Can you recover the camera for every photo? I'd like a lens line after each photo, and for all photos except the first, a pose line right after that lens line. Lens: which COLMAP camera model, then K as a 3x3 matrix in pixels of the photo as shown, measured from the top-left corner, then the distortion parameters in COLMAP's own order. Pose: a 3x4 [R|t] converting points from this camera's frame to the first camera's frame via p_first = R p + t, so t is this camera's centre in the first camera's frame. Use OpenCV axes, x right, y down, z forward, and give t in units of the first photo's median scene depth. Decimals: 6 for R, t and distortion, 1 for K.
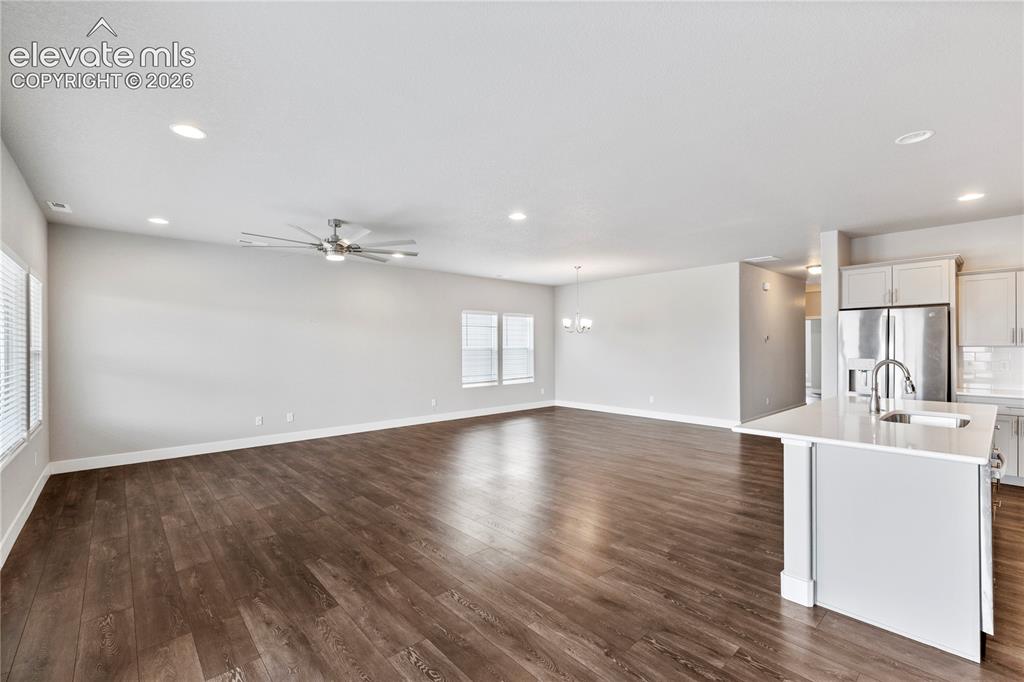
lens RADIAL K [[442.3, 0, 511.5], [0, 442.3, 343.7], [0, 0, 1]] dist [-0.000038, -0.000276]
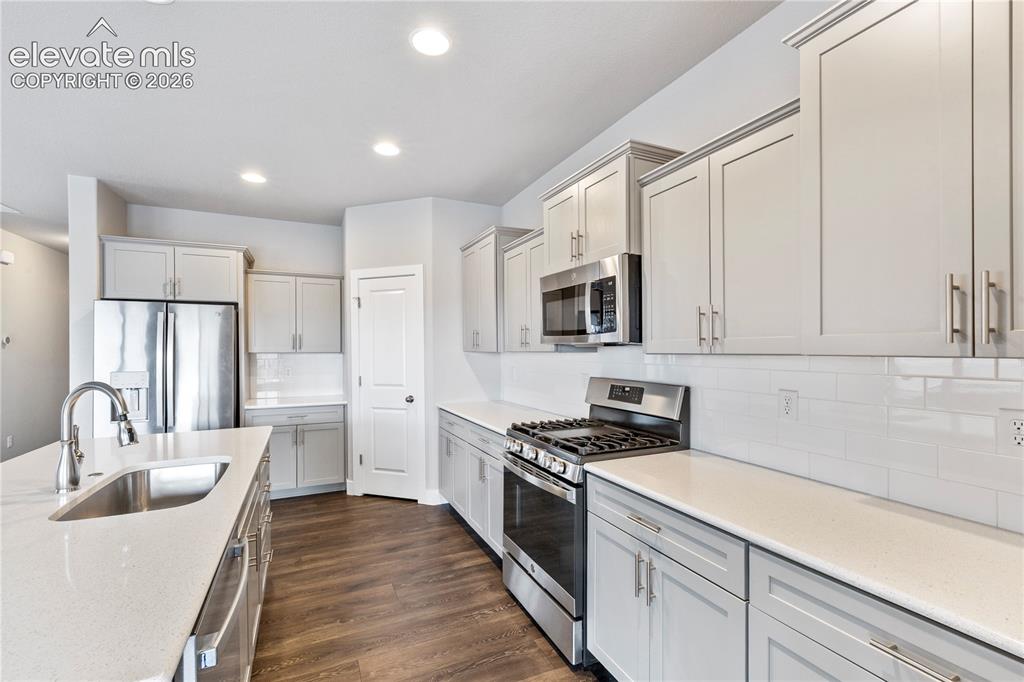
lens RADIAL K [[448.5, 0, 509.5], [0, 448.5, 349.0], [0, 0, 1]] dist [-0.001914, -0.000272]
pose [[0.297194, 0.000448, 0.954817, 0.313037], [-0.000697, 1.000000, -0.000252, -0.002462], [-0.954817, -0.000590, 0.297194, 0.237418]]
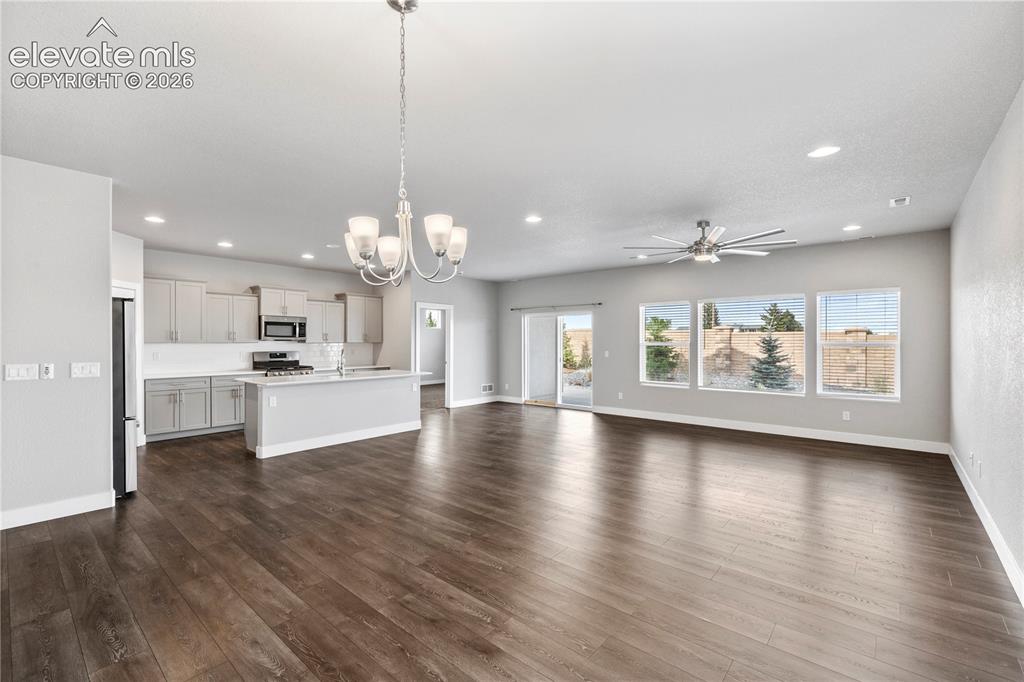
lens RADIAL K [[442.3, 0, 511.5], [0, 442.3, 343.7], [0, 0, 1]] dist [-0.000038, -0.000276]
pose [[-0.992169, 0.005406, -0.124790, 0.196149], [0.005708, 0.999982, -0.002057, 0.012902], [0.124776, -0.002753, -0.992181, 1.986233]]
